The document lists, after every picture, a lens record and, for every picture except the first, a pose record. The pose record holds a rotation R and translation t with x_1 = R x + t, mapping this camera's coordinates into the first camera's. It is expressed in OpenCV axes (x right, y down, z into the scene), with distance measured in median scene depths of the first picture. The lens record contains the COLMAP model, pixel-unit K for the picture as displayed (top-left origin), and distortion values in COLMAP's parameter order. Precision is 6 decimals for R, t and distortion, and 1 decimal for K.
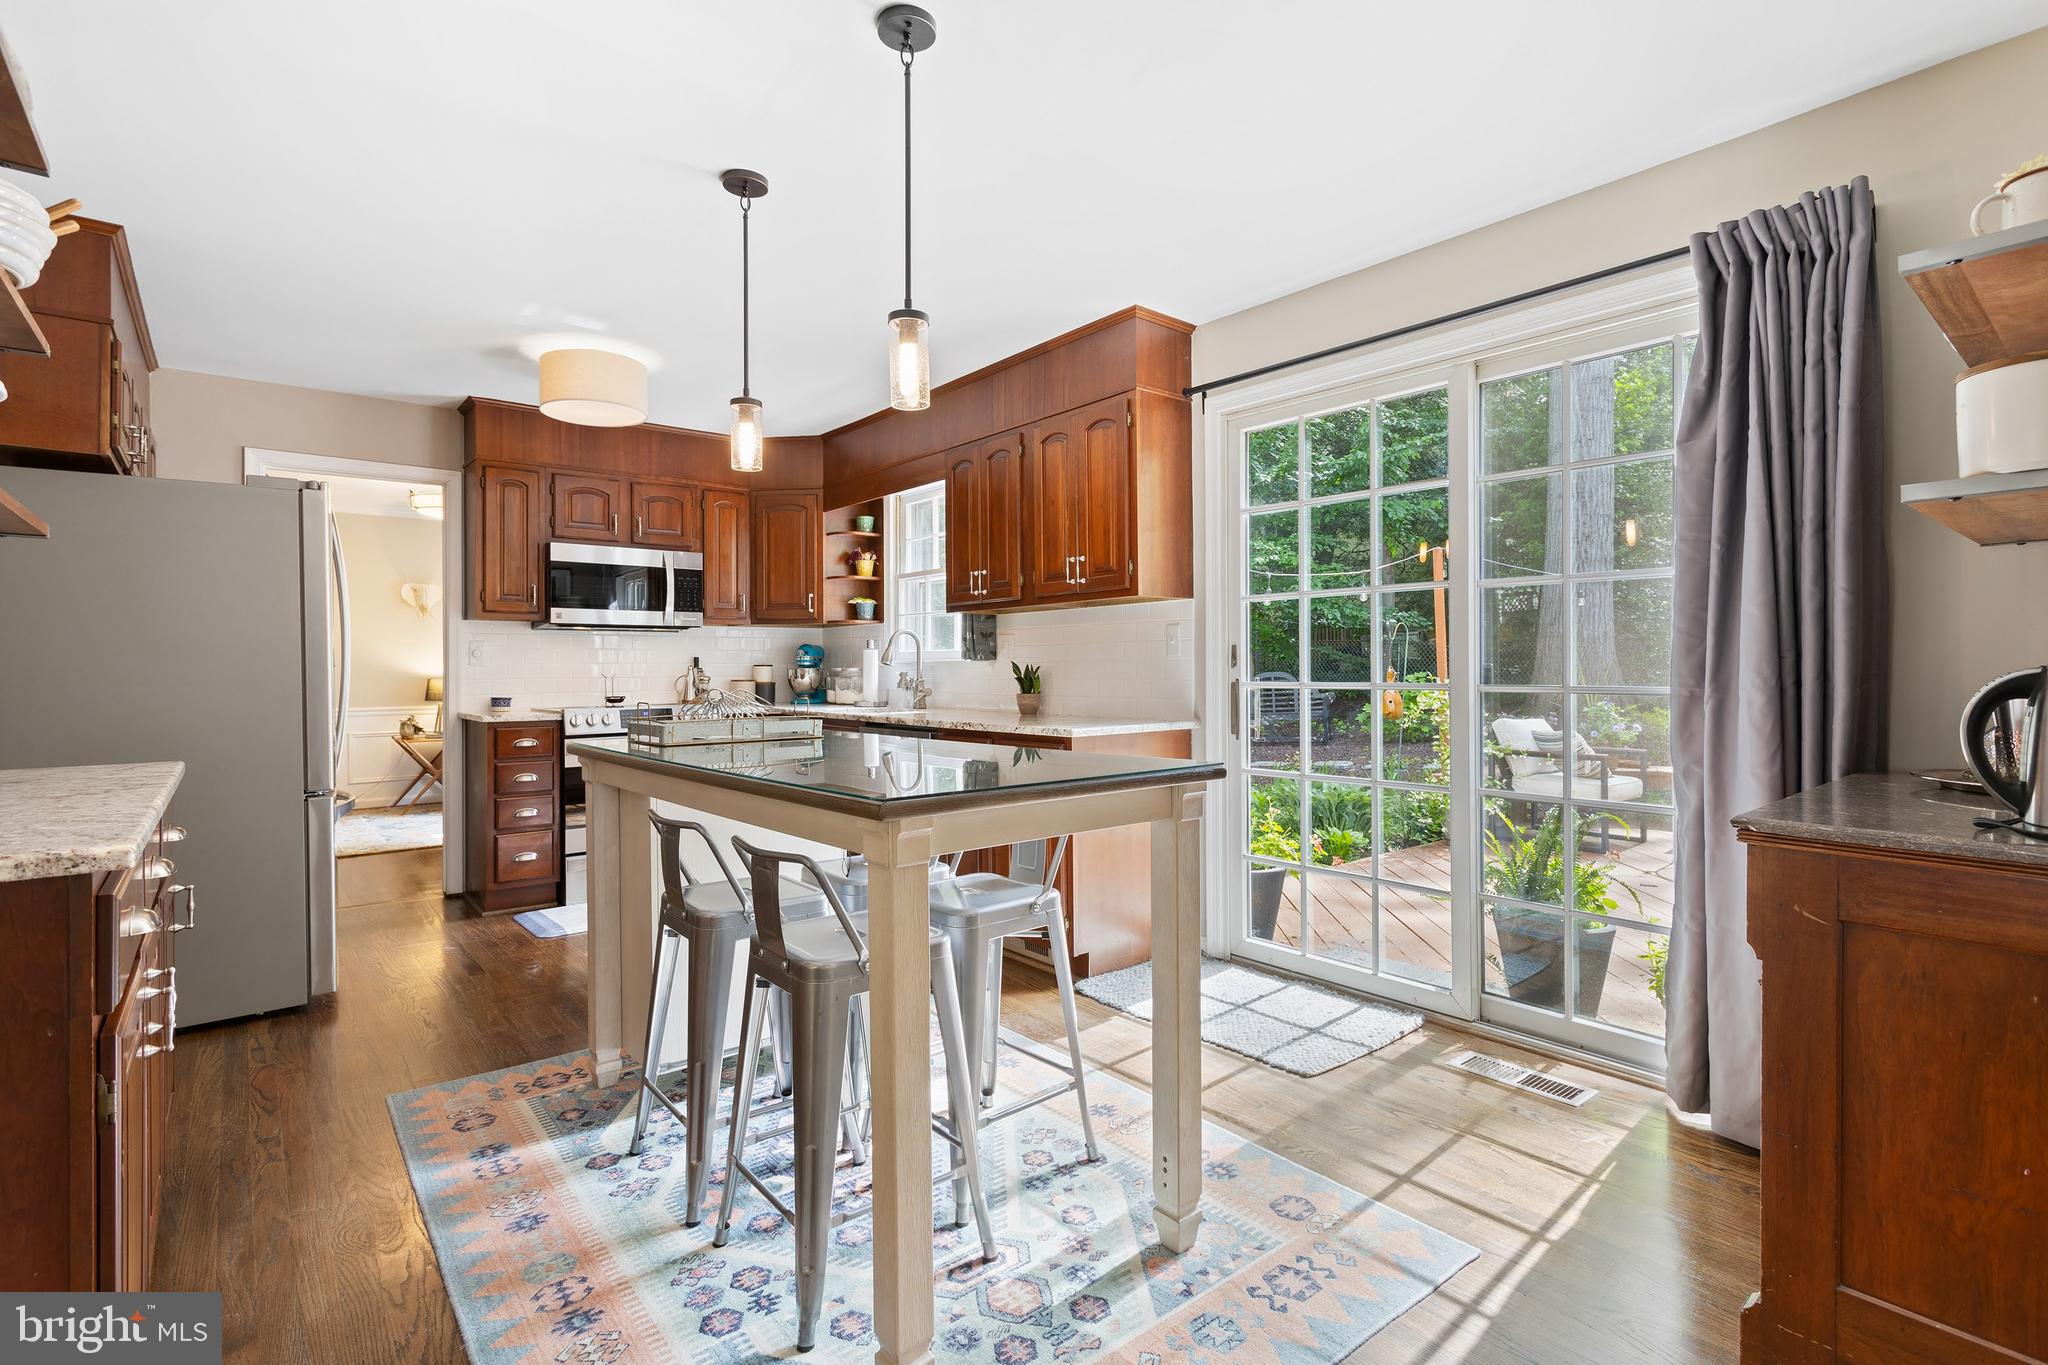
lens RADIAL K [[970.6, 0, 1042.1], [0, 970.6, 677.2], [0, 0, 1]] dist [0.001214, 0.000163]
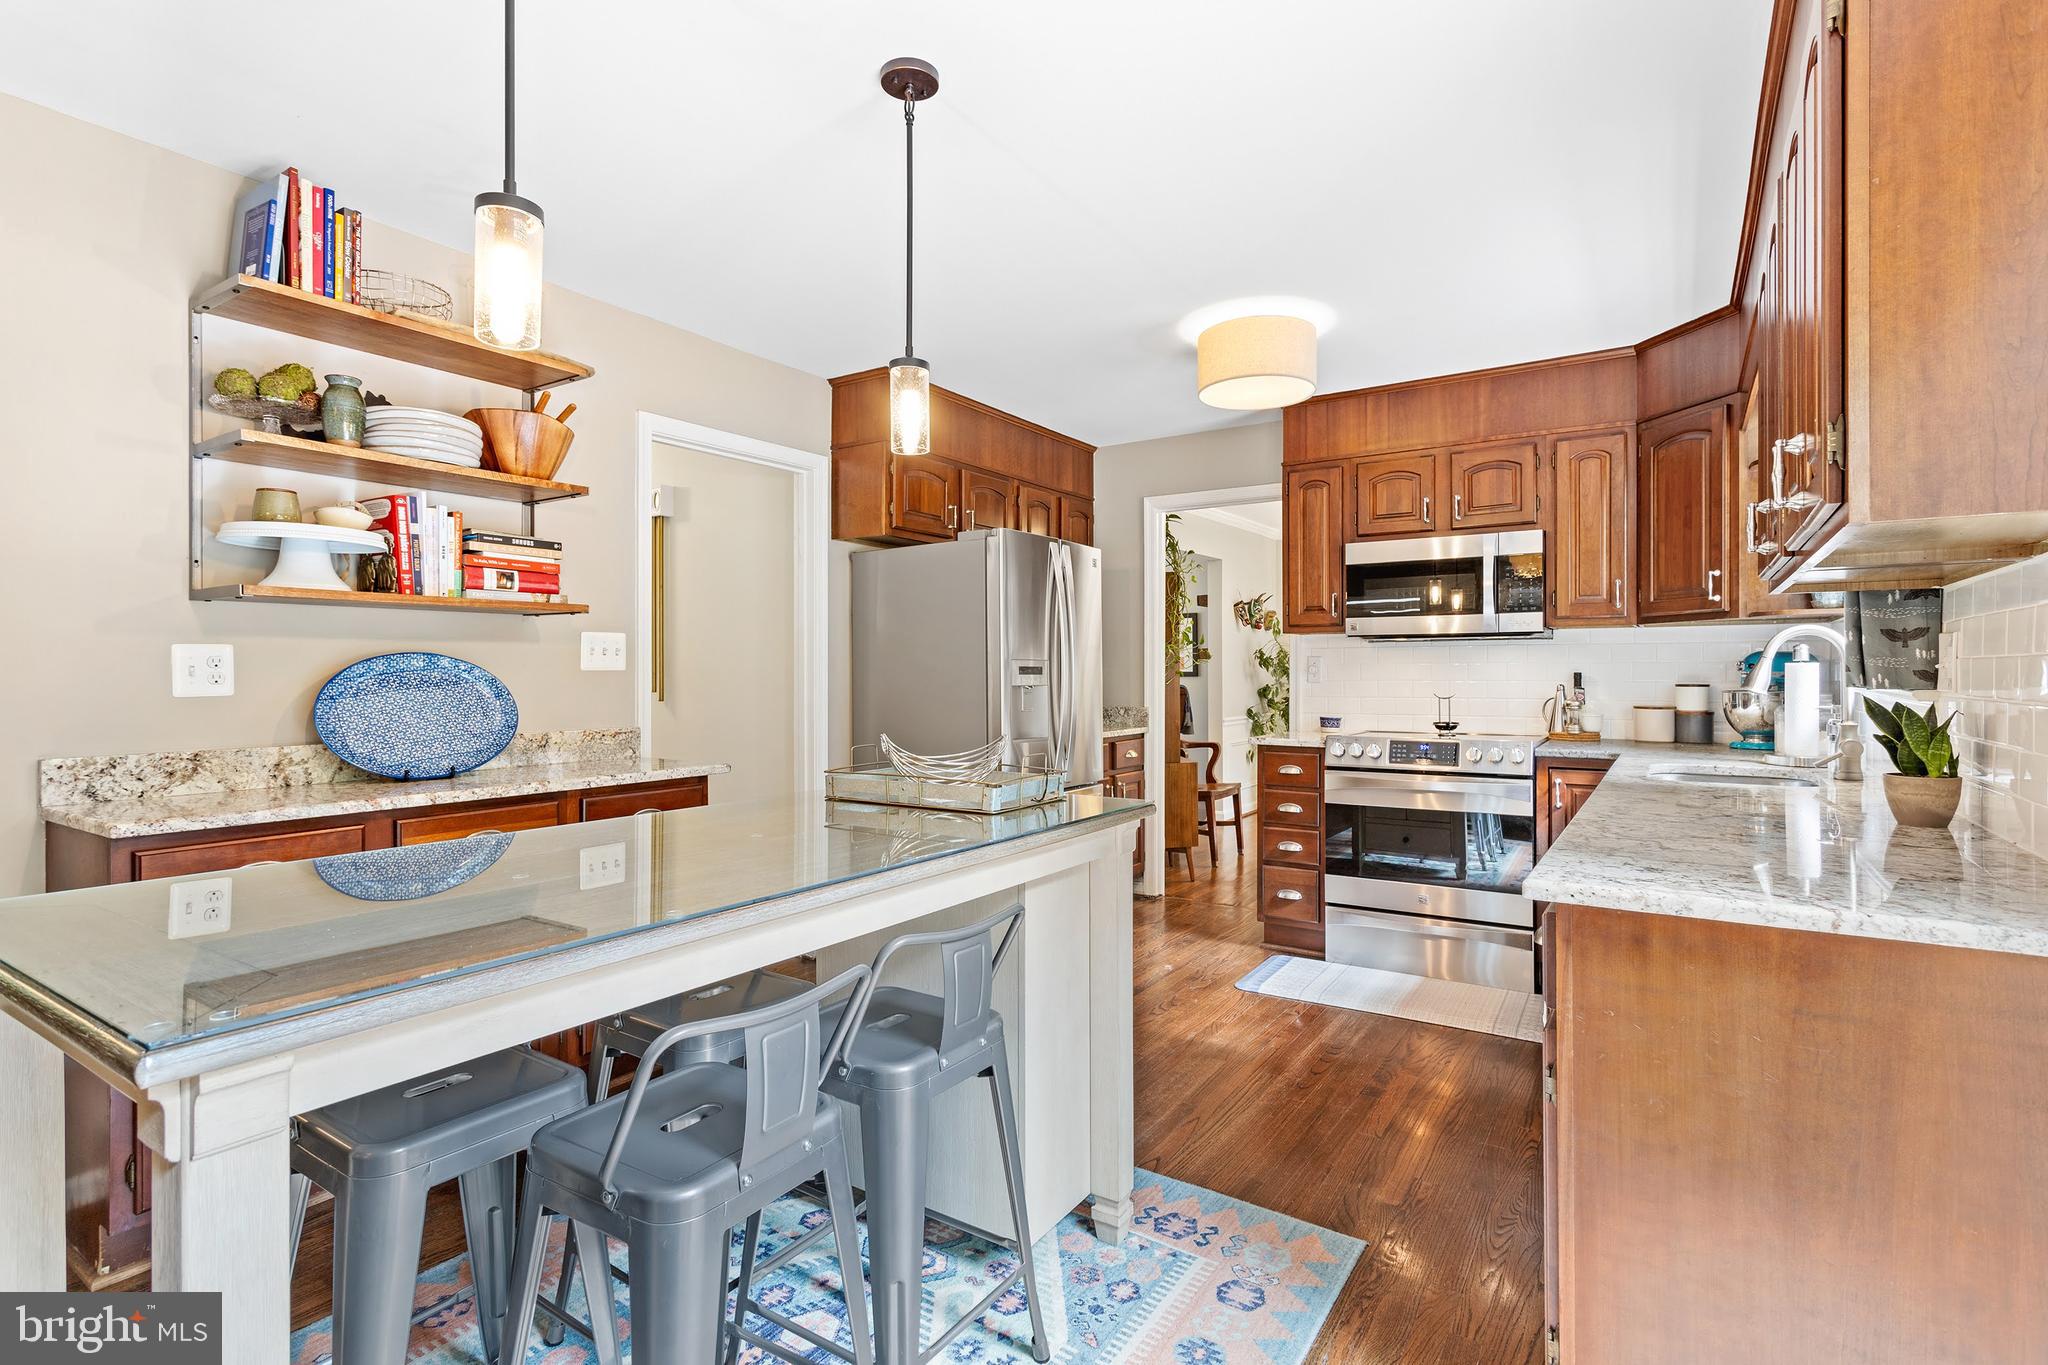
lens RADIAL K [[970.6, 0, 1033.7], [0, 970.6, 681.5], [0, 0, 1]] dist [0.001214, 0.000163]
pose [[0.295810, 0.018337, -0.955071, 0.260475], [-0.009858, 0.999821, 0.016143, -0.027141], [0.955196, 0.004640, 0.295938, 0.489921]]
